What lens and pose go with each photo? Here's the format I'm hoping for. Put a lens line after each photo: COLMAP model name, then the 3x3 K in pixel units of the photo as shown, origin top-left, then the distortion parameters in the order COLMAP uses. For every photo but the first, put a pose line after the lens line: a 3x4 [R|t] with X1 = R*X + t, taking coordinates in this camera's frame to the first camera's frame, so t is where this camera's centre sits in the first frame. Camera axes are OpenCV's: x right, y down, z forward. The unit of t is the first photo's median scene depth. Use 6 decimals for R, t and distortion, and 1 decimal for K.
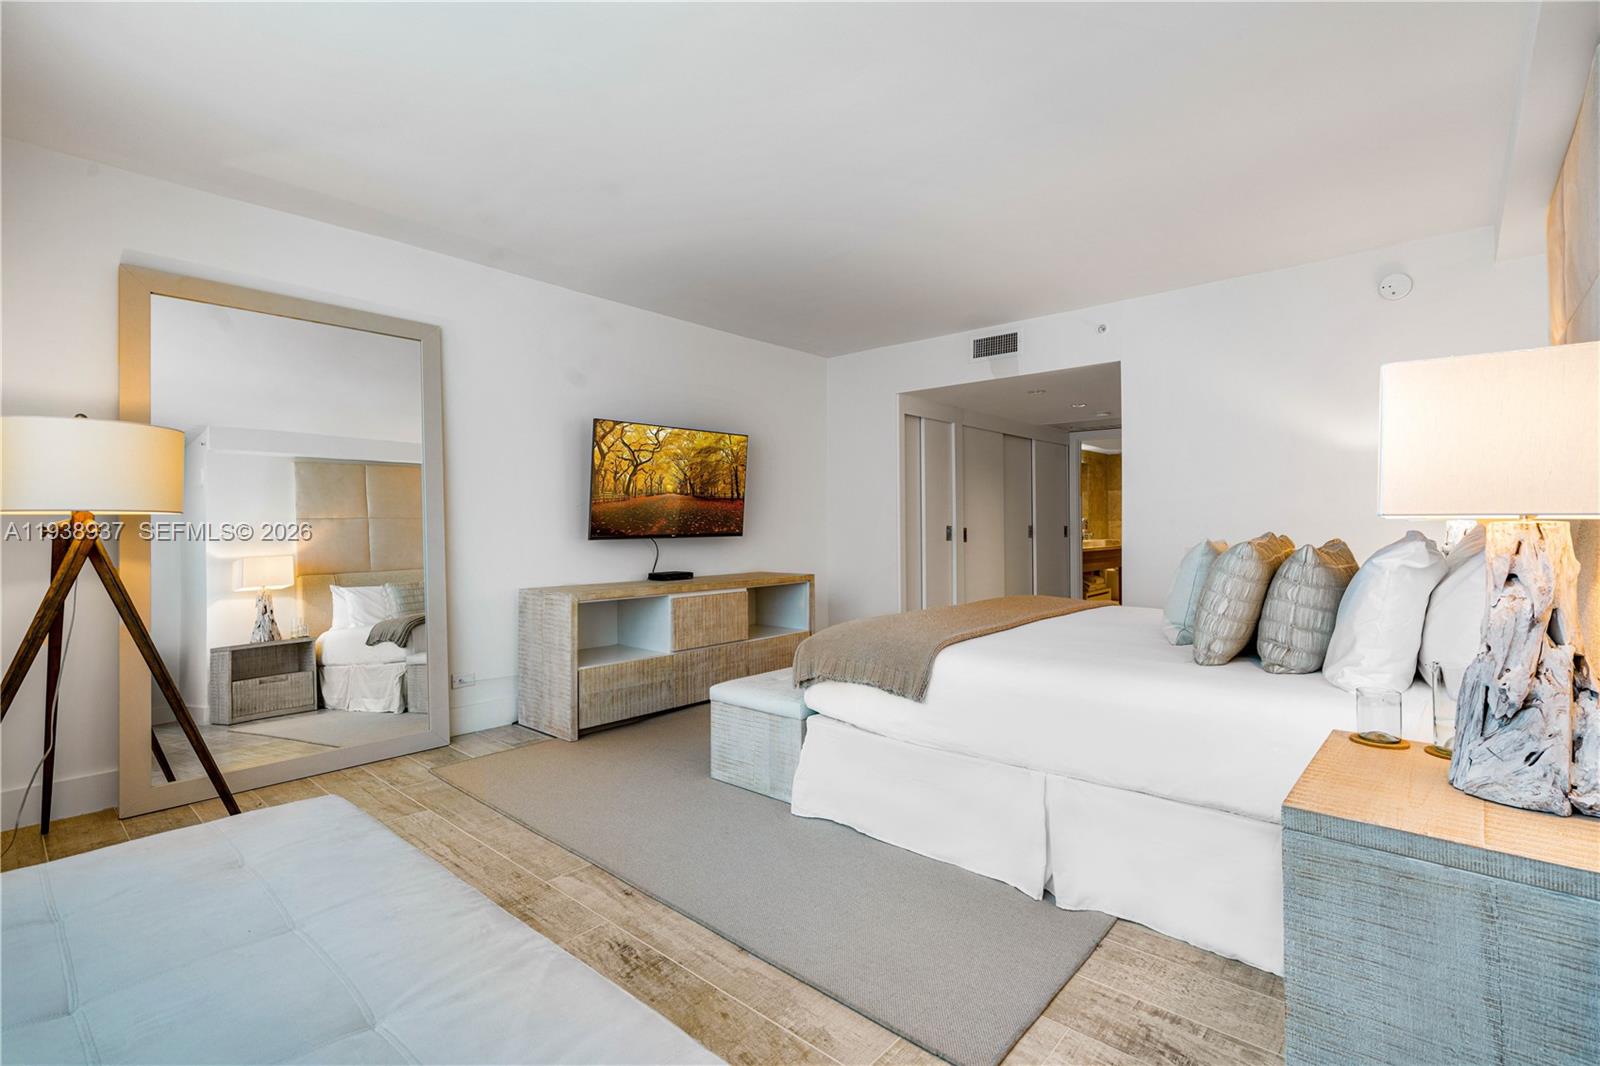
lens RADIAL K [[729.1, 0, 789.8], [0, 729.1, 528.3], [0, 0, 1]] dist [-0.003916, 0.002873]
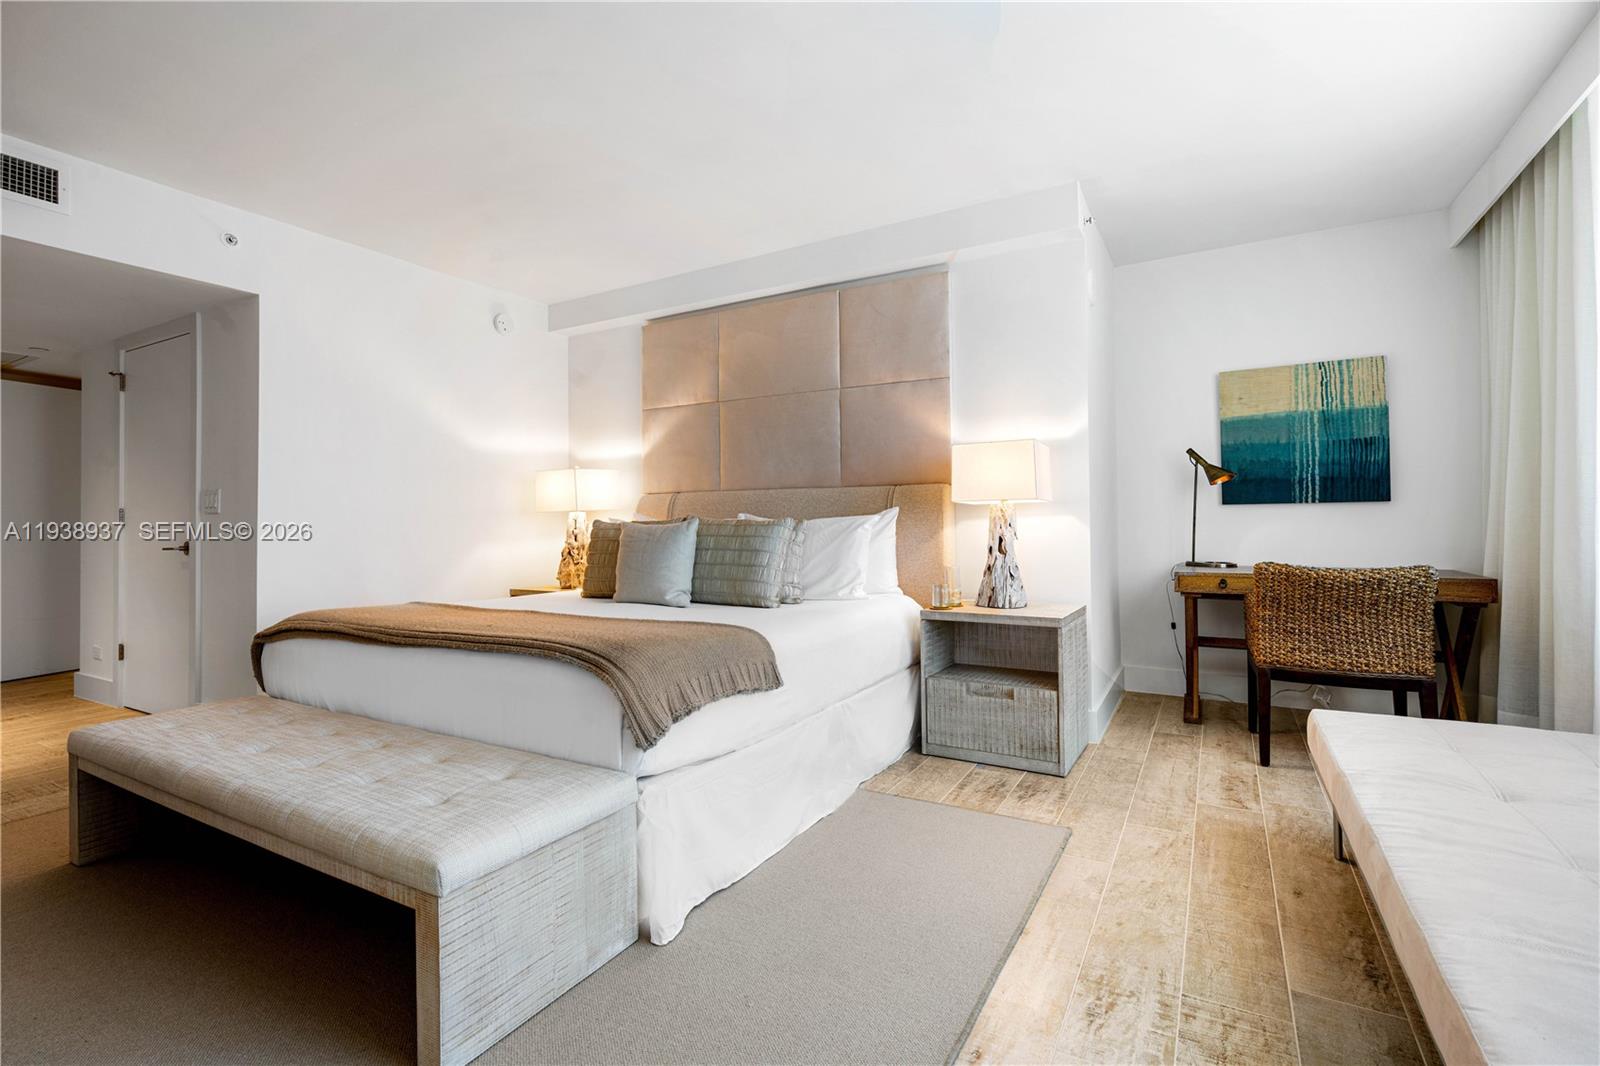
lens RADIAL K [[729.1, 0, 793.8], [0, 729.1, 523.1], [0, 0, 1]] dist [-0.003916, 0.002873]
pose [[-0.205351, 0.005139, 0.978675, -0.749180], [0.007043, 0.999968, -0.003773, 0.027063], [-0.978663, 0.006118, -0.205381, 1.172688]]
